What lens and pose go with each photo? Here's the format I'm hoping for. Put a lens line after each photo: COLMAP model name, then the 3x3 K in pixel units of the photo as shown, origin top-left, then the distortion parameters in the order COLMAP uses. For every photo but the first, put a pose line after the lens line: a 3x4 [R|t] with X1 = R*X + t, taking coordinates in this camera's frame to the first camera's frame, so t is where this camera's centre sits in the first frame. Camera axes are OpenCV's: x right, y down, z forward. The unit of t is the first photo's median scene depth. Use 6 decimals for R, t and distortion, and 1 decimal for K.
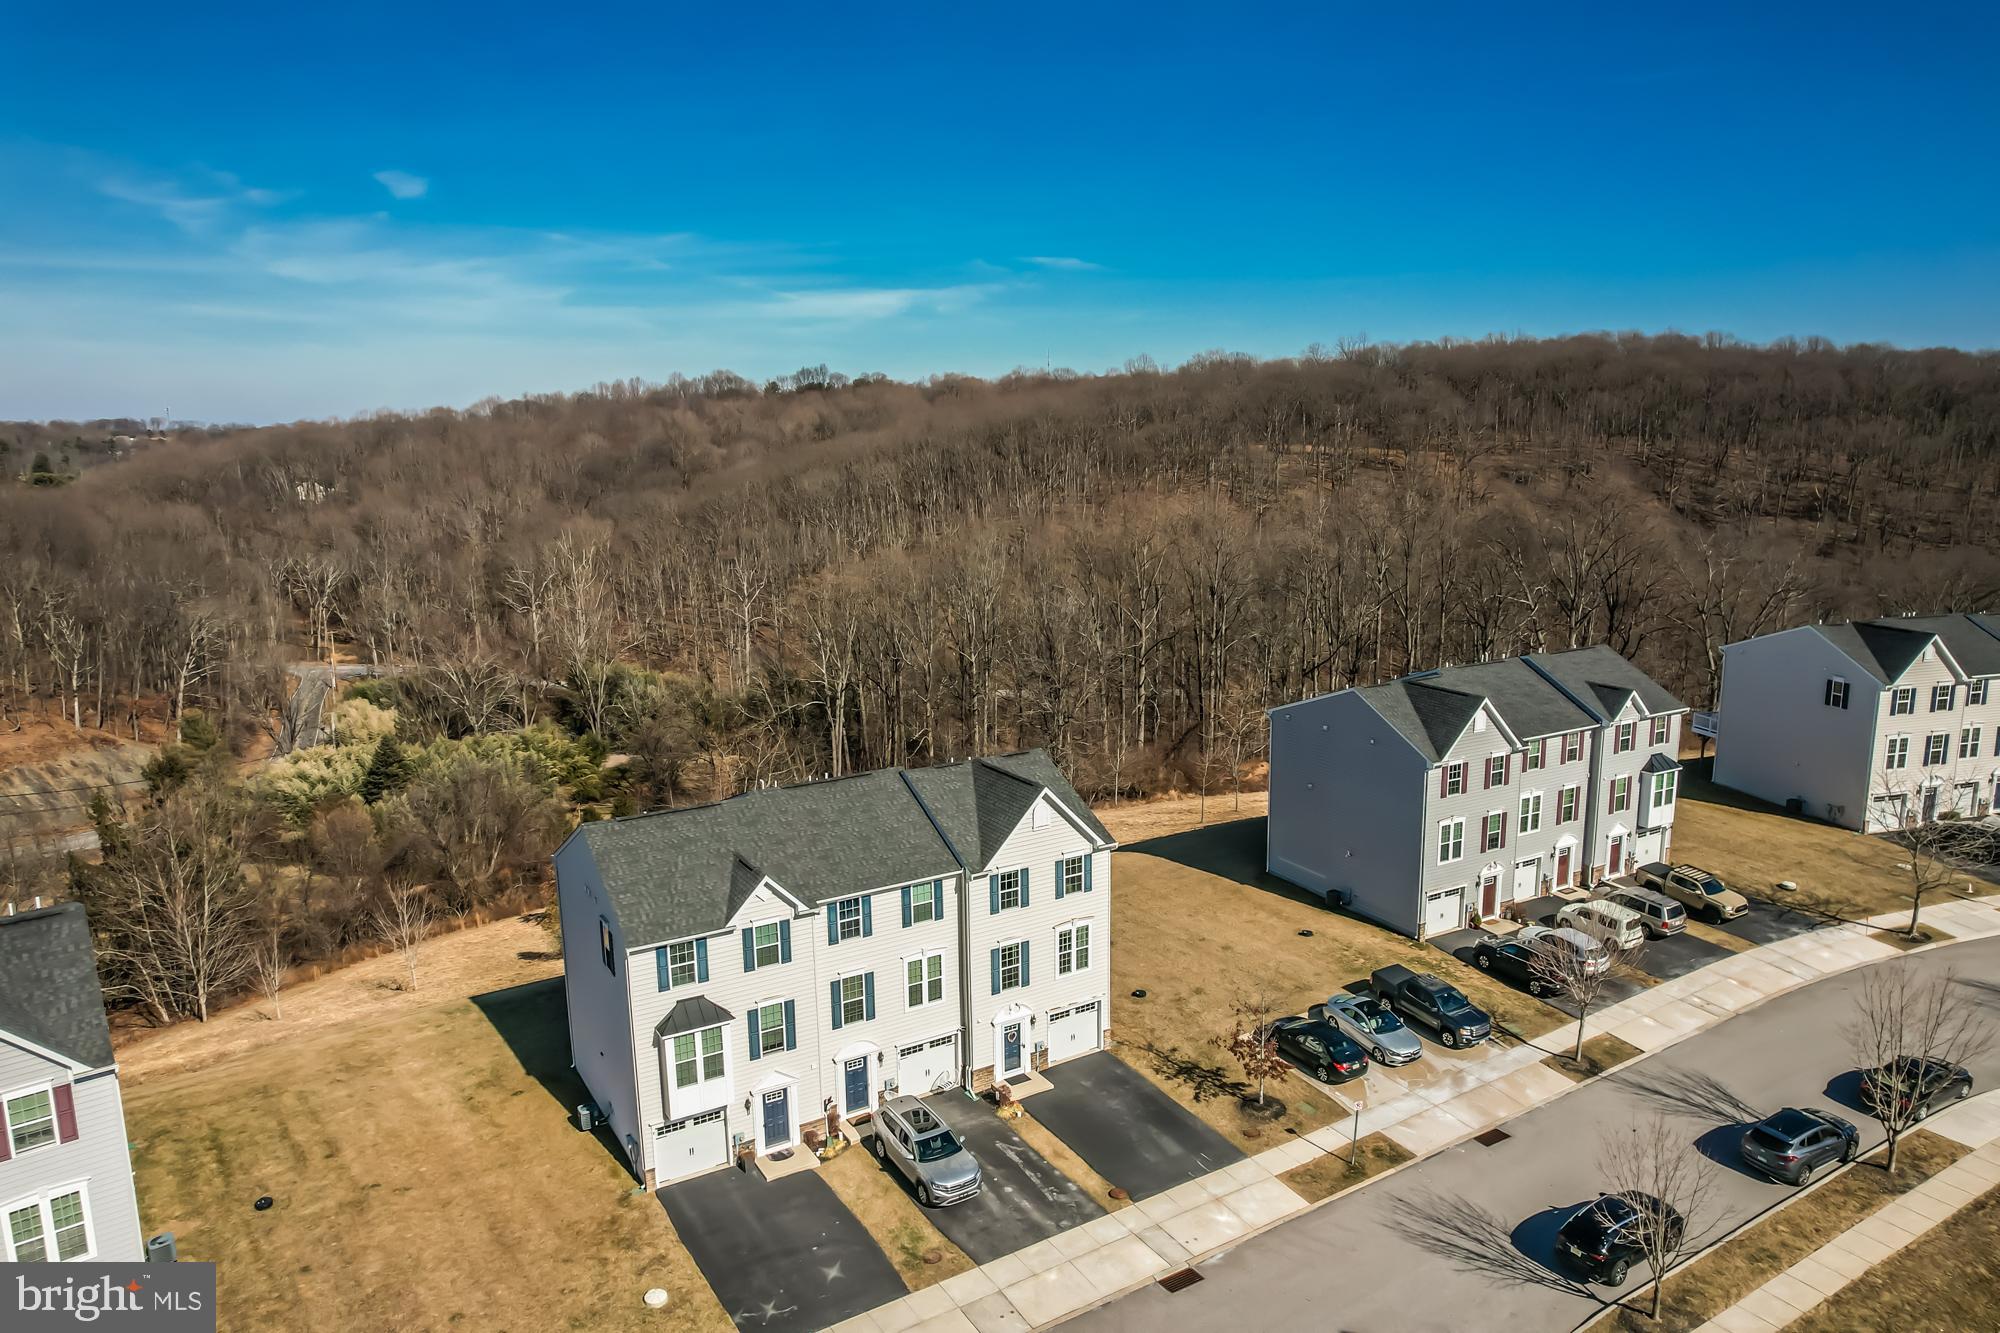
lens RADIAL K [[1282.9, 0, 997.7], [0, 1282.9, 674.4], [0, 0, 1]] dist [-0.060649, 0.047579]
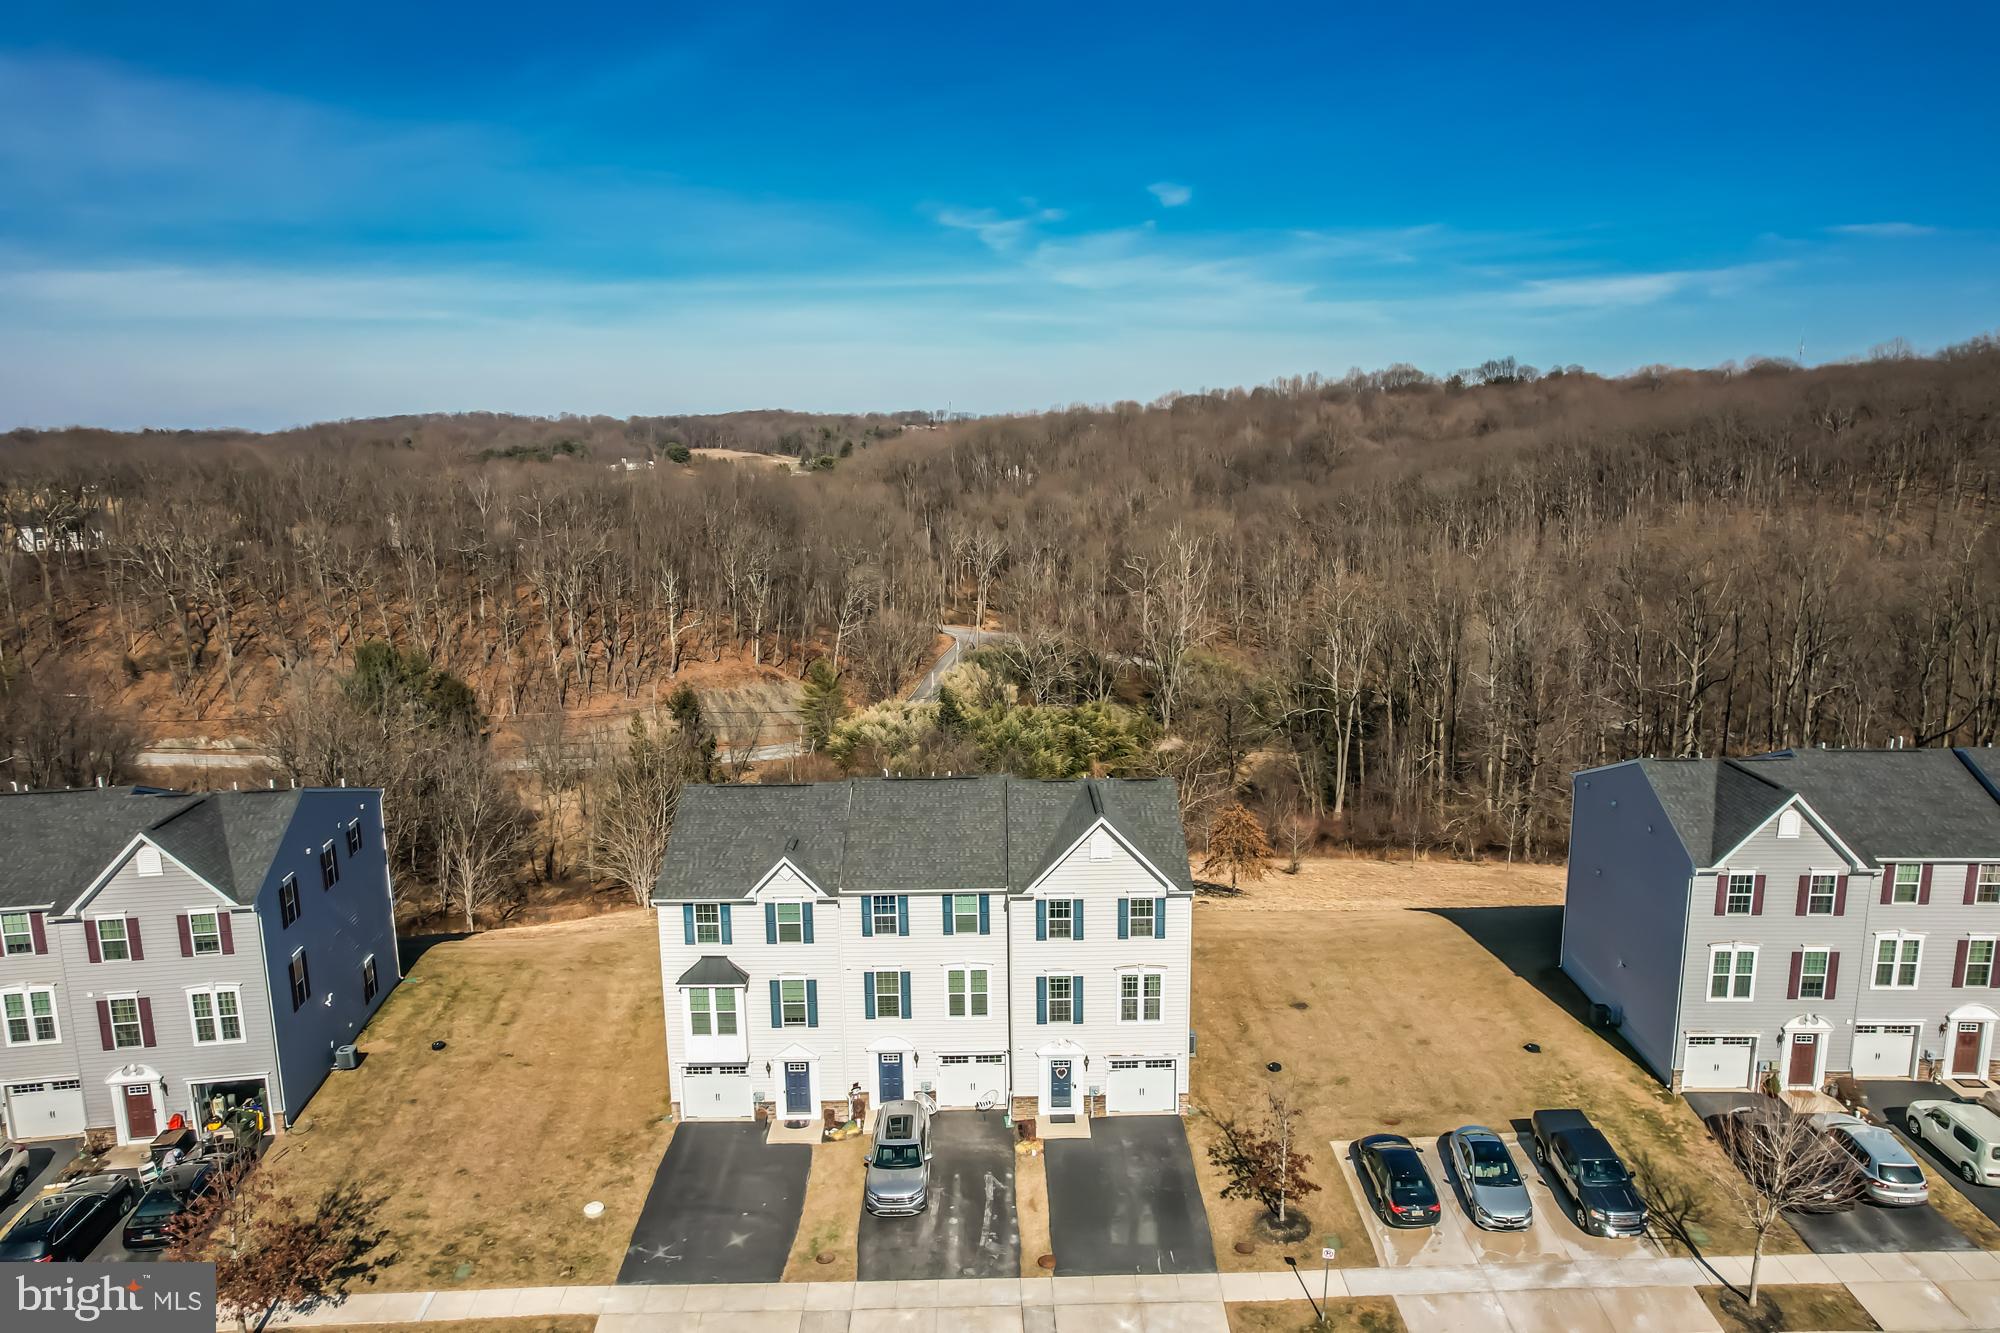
lens RADIAL K [[1280.9, 0, 1006.3], [0, 1280.9, 671.9], [0, 0, 1]] dist [-0.075062, 0.068838]
pose [[0.860523, 0.097375, -0.500019, 0.427150], [-0.095881, 0.994977, 0.028755, -0.036521], [0.500307, 0.023199, 0.865537, 0.157495]]
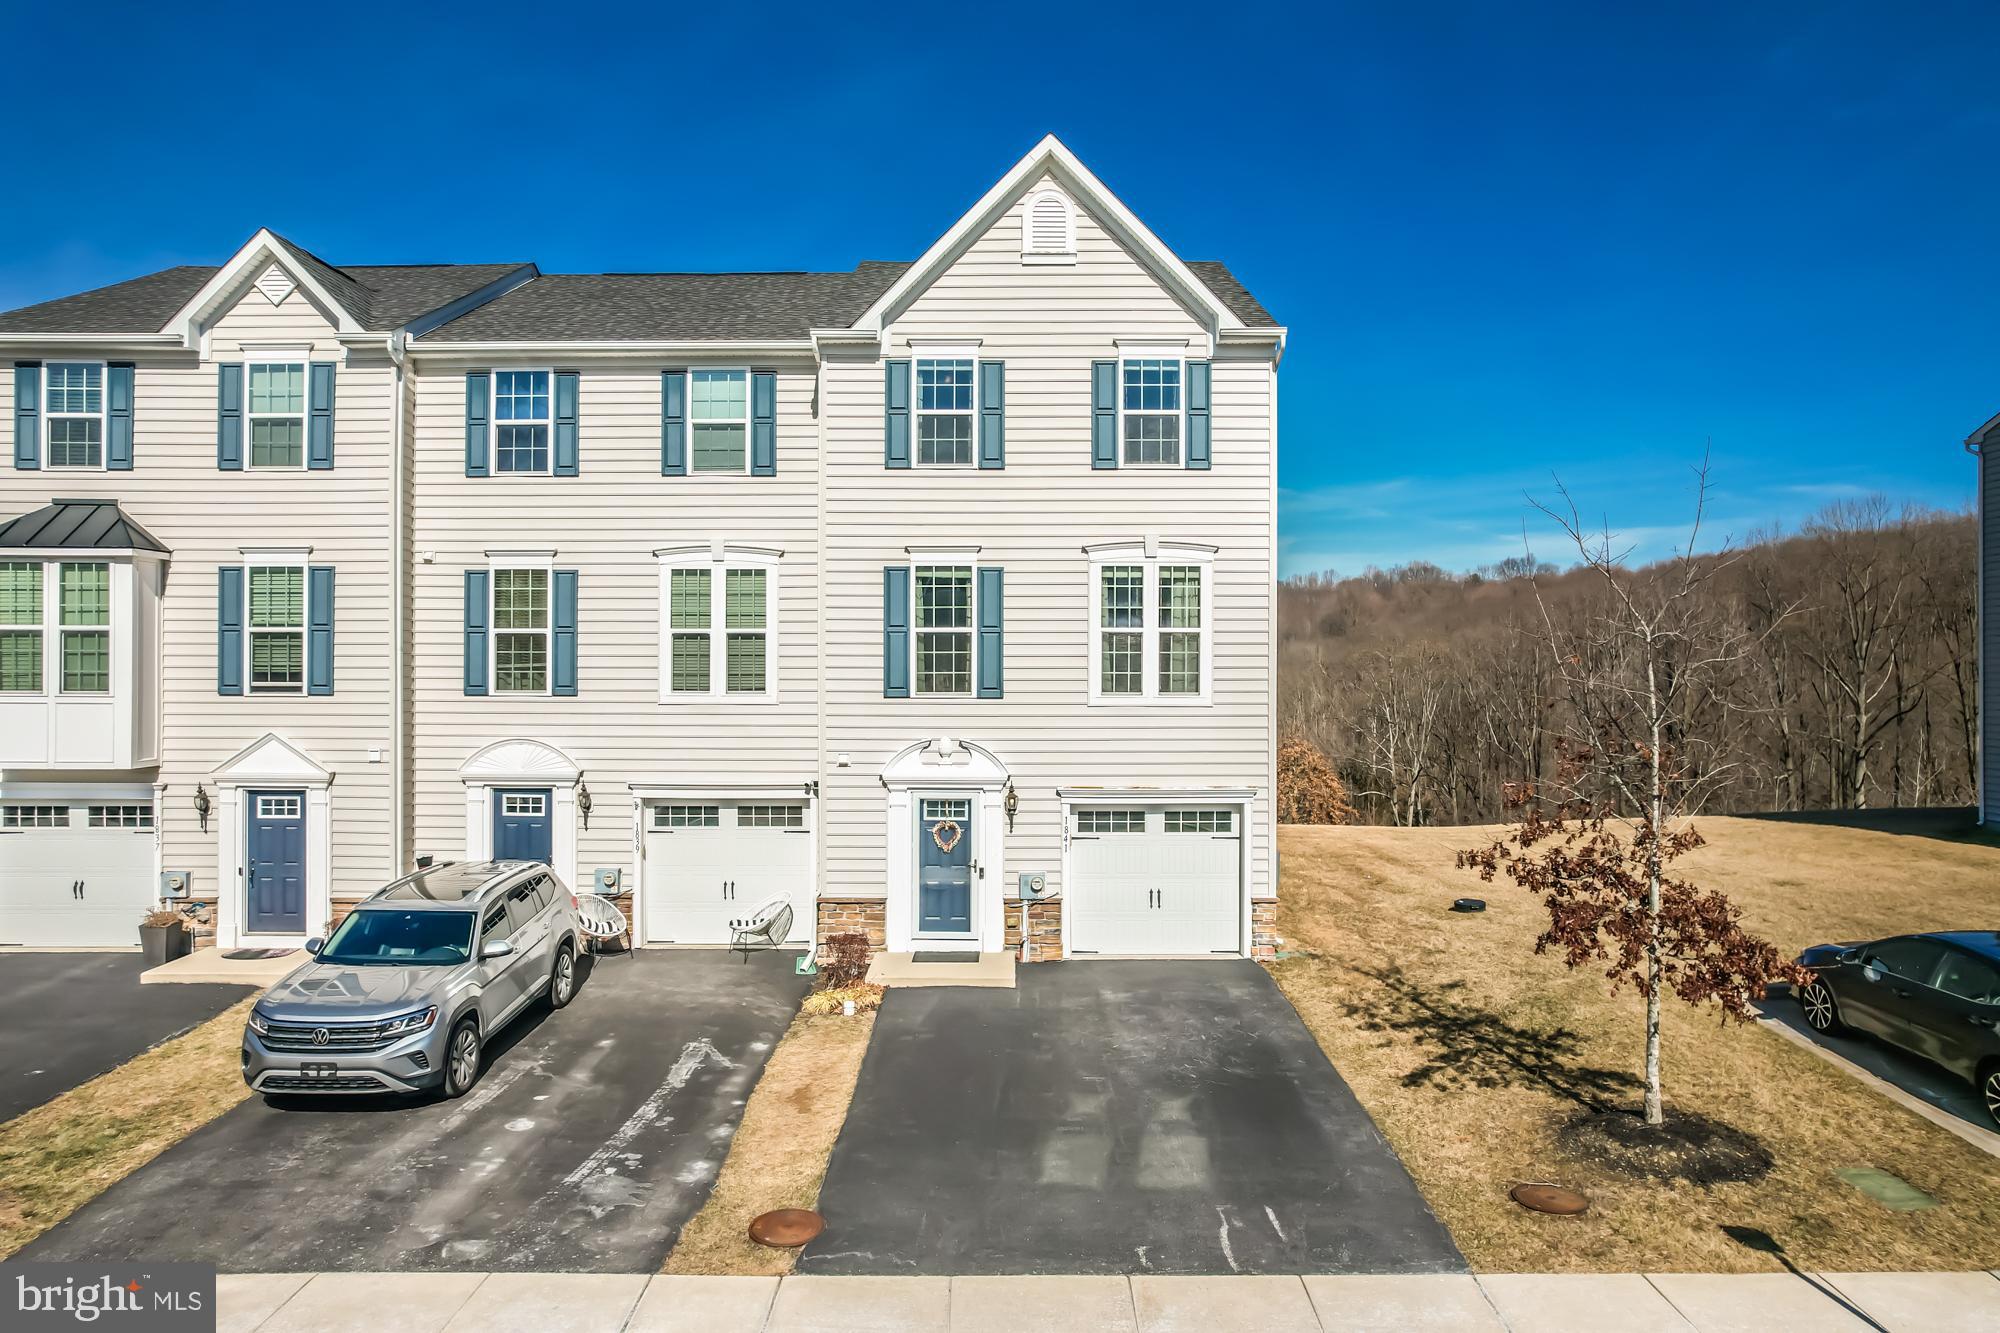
lens RADIAL K [[1280.9, 0, 1006.3], [0, 1280.9, 671.9], [0, 0, 1]] dist [-0.075062, 0.068838]
pose [[0.854551, 0.019696, -0.518994, 0.219173], [-0.113990, 0.982028, -0.150422, 0.295999], [0.506704, 0.187703, 0.841438, 0.704296]]
